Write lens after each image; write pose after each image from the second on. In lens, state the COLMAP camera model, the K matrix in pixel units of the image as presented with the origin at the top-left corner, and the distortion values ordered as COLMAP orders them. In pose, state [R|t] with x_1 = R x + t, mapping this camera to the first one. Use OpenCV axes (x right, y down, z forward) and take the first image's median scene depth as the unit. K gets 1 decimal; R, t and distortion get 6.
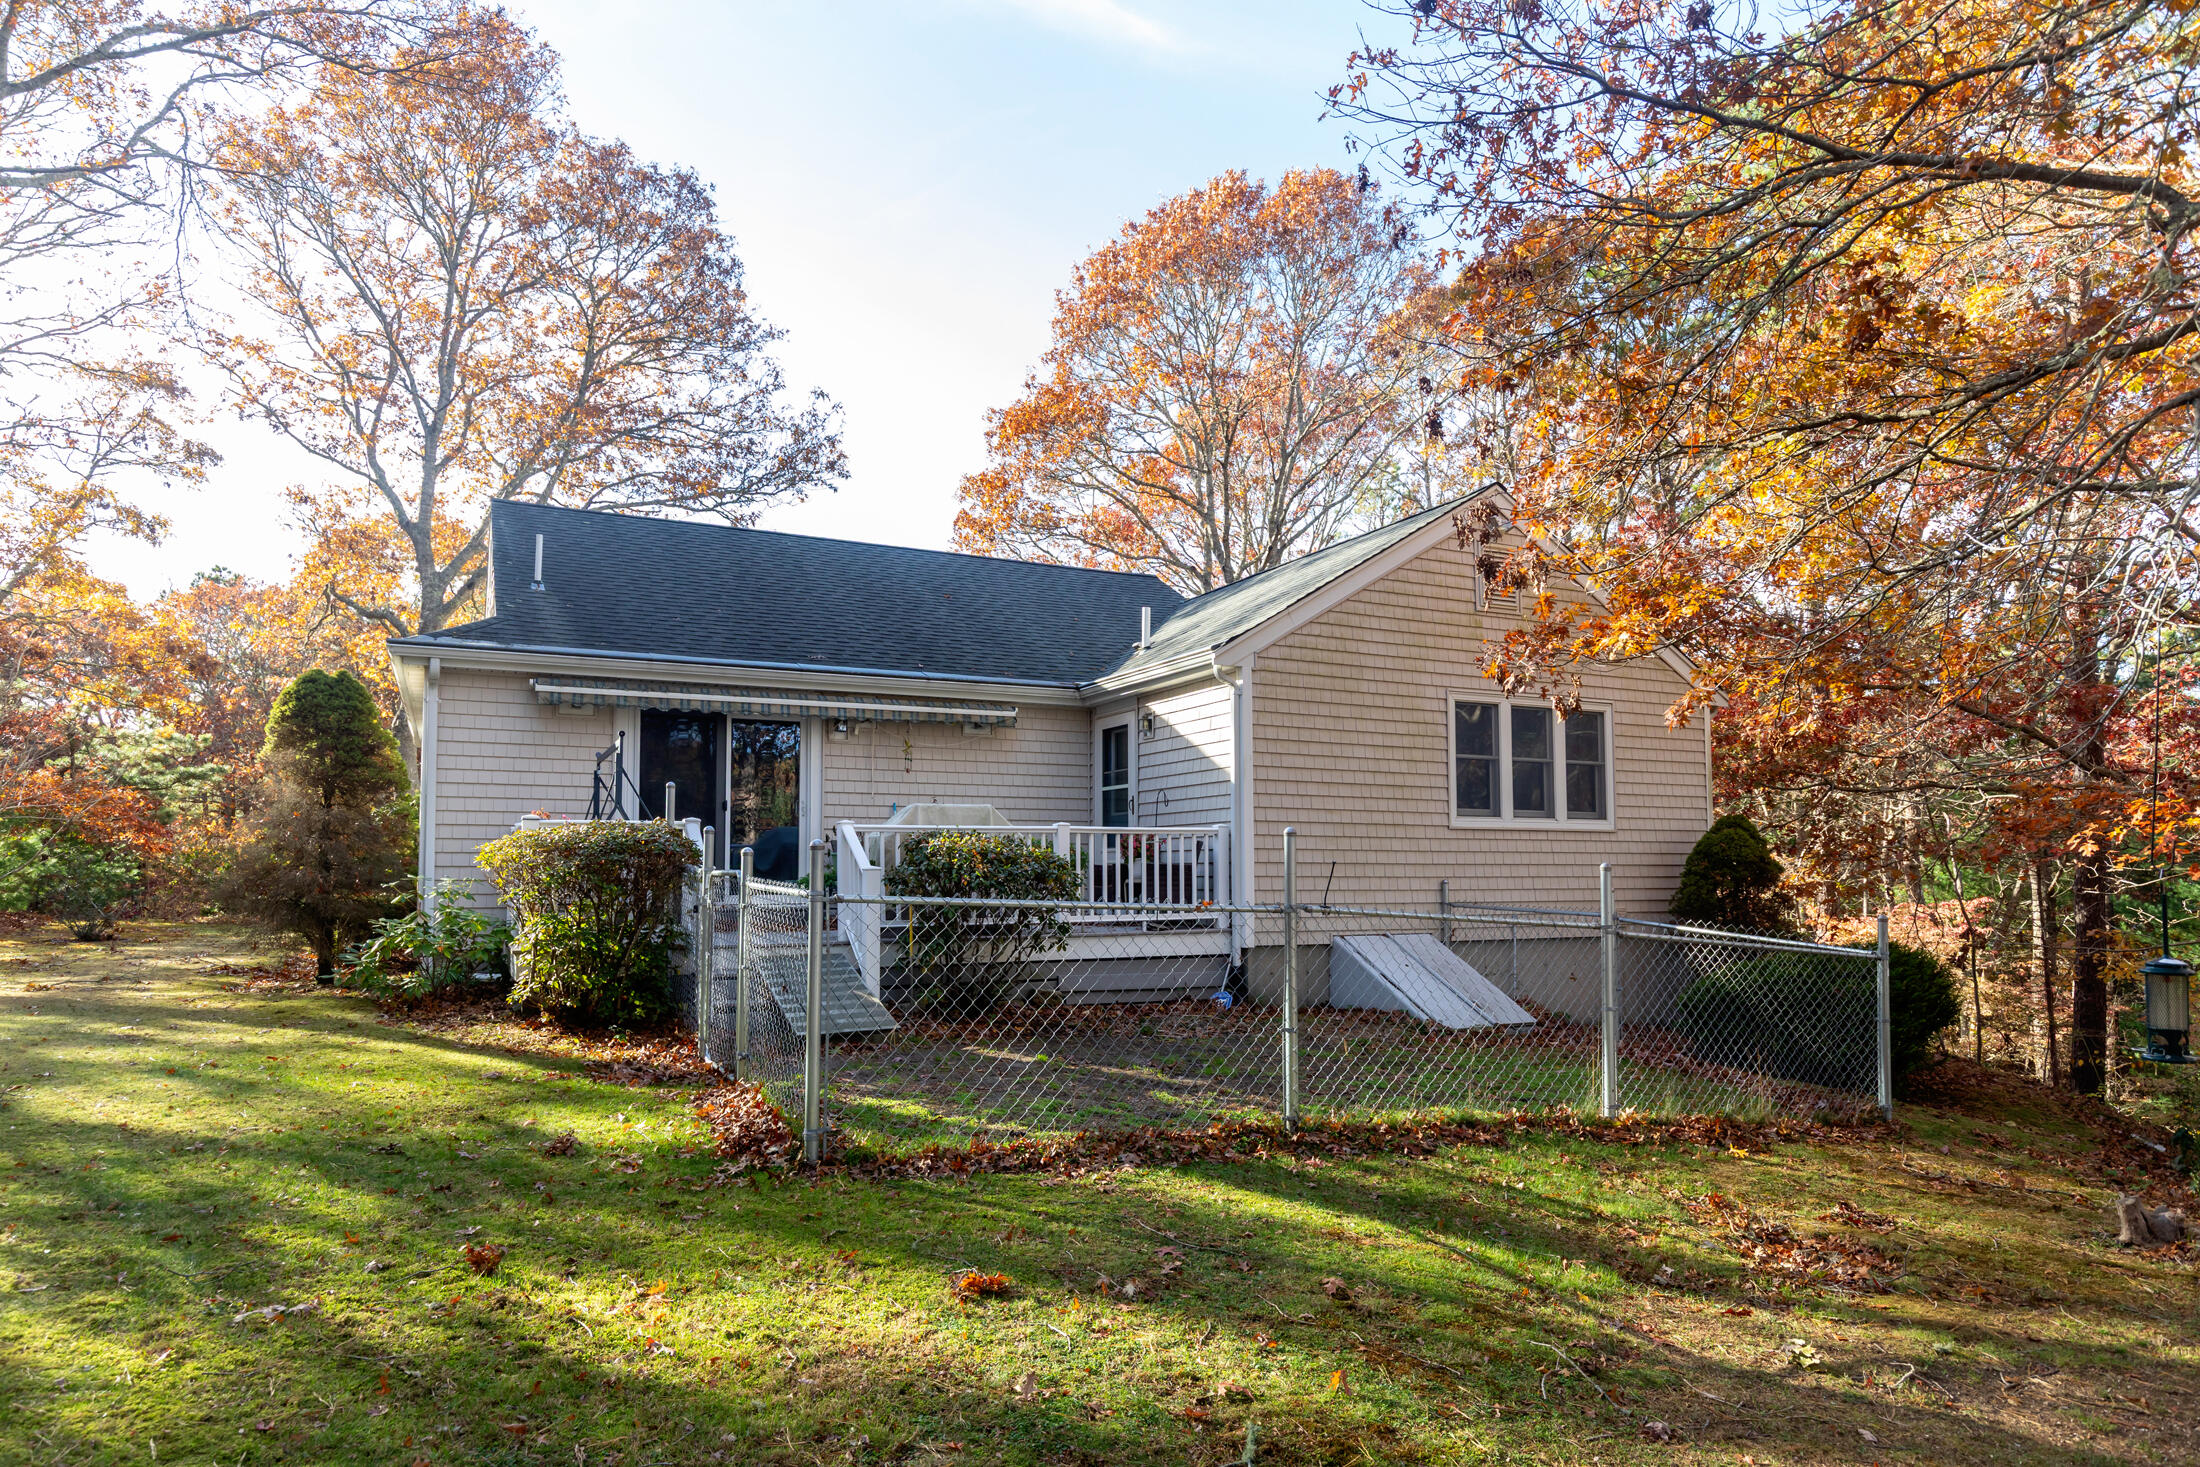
lens RADIAL K [[1312.7, 0, 1114.3], [0, 1312.7, 734.9], [0, 0, 1]] dist [-0.023095, -0.003027]
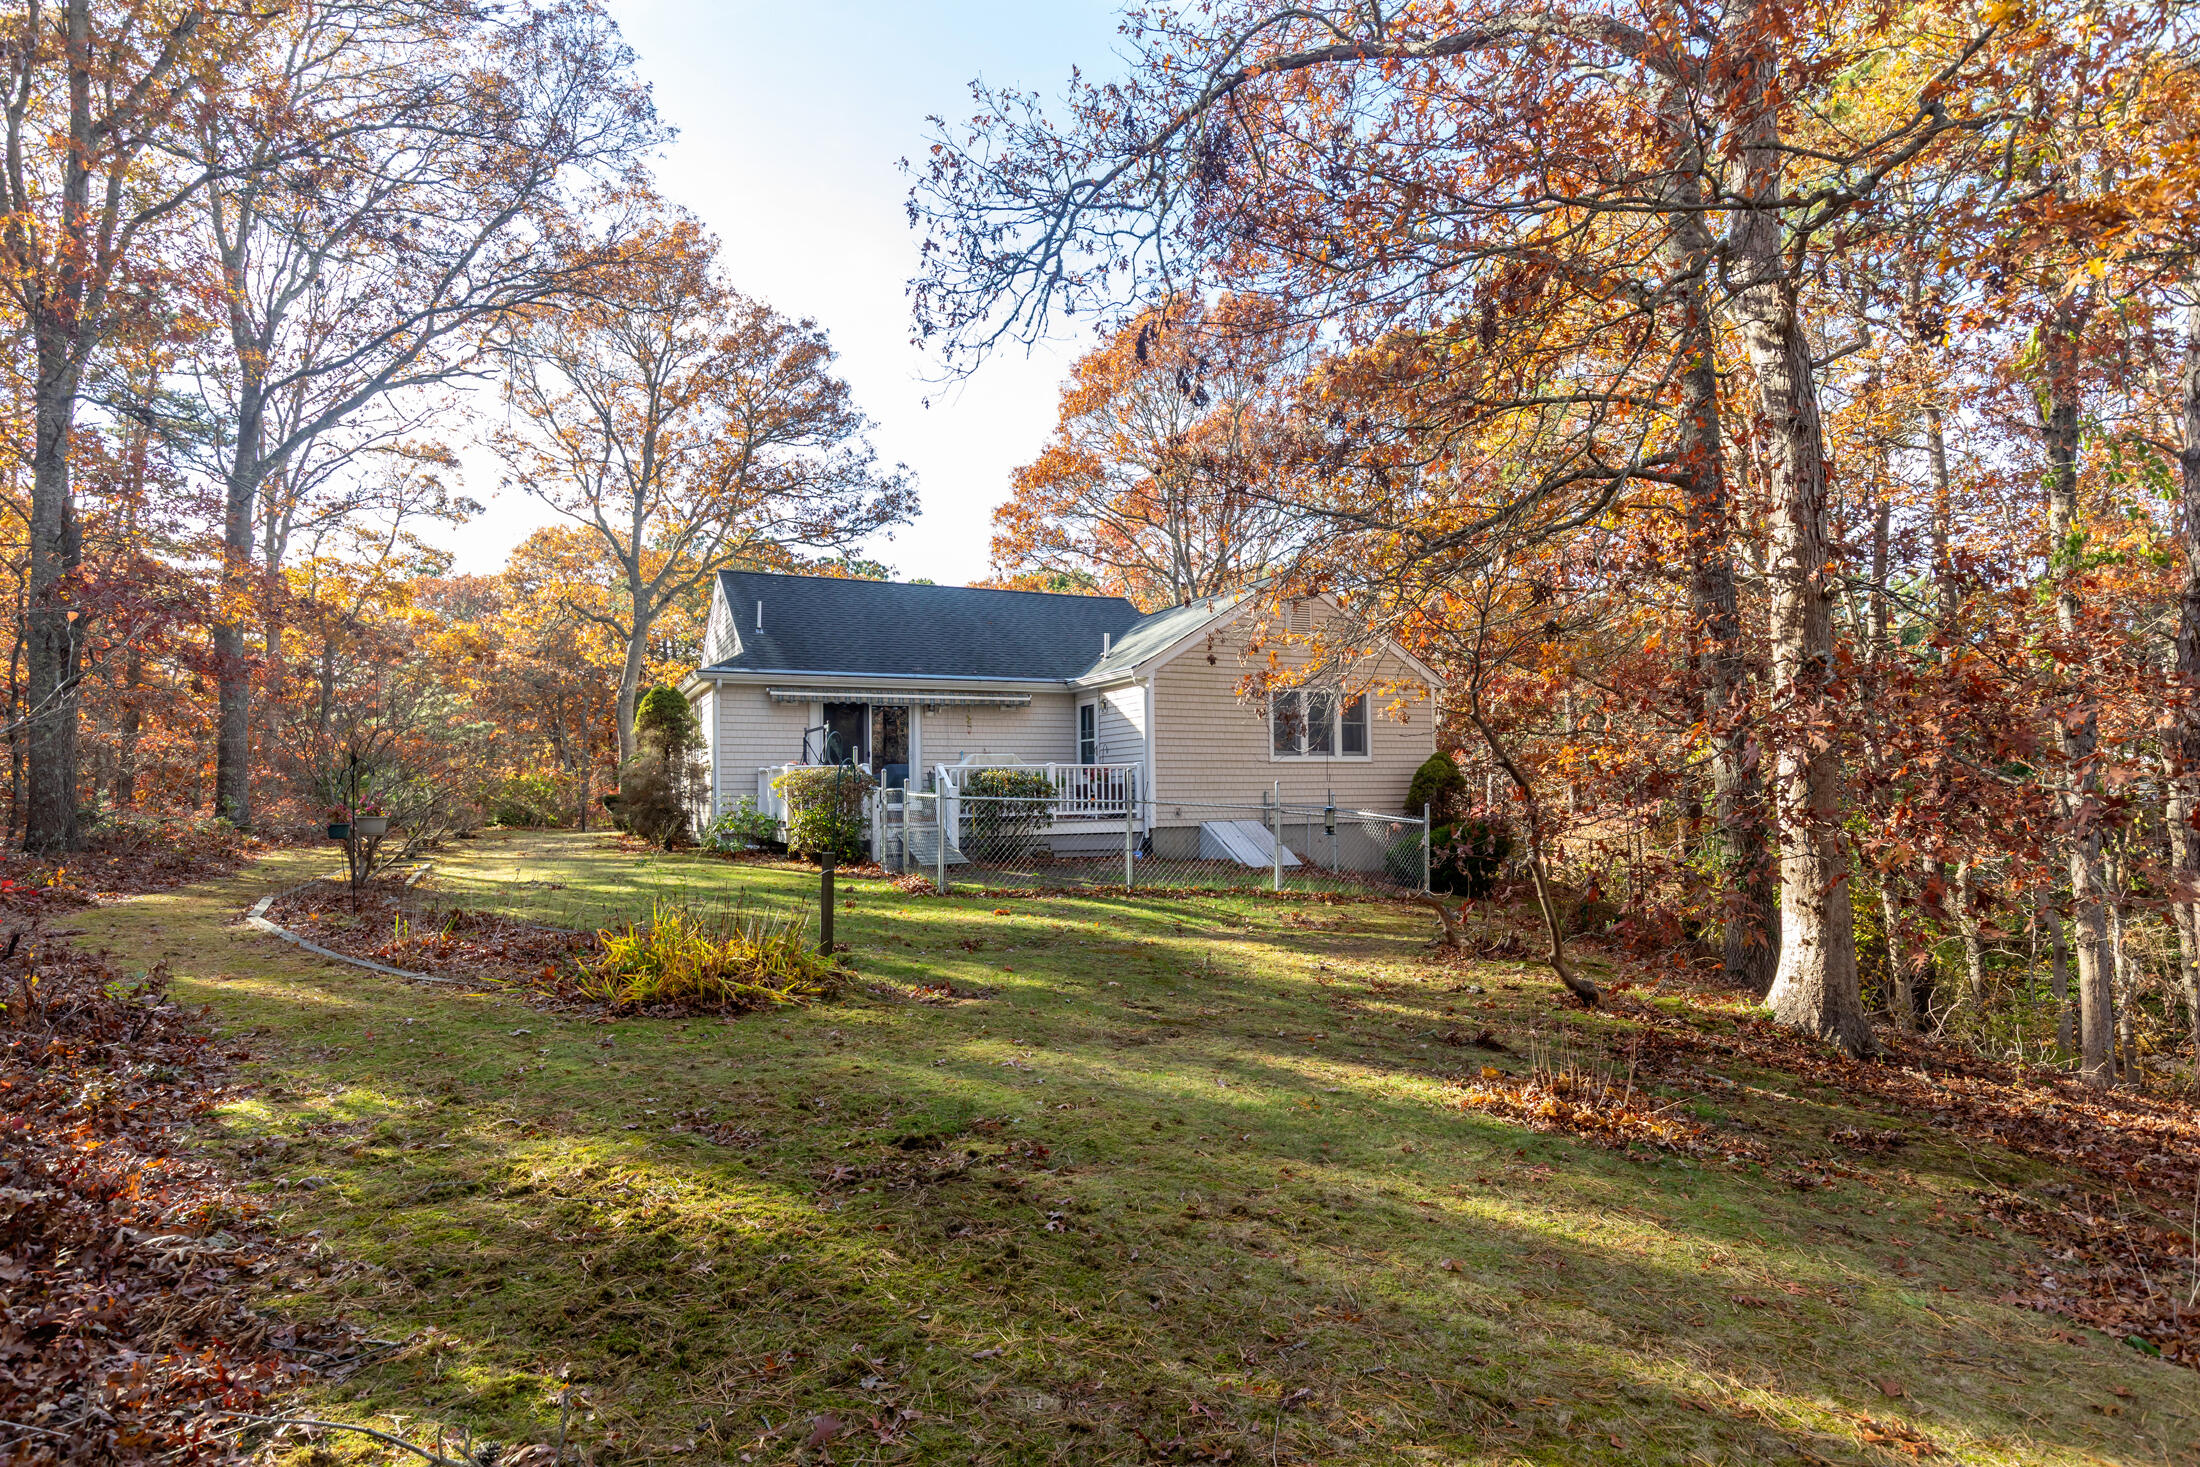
lens RADIAL K [[1280.4, 0, 1091.5], [0, 1280.4, 739.8], [0, 0, 1]] dist [0.000812, 0.000320]
pose [[0.998359, -0.012591, -0.055871, 0.101347], [0.016219, 0.997755, 0.064969, -0.071070], [0.054927, -0.065769, 0.996322, -0.702103]]
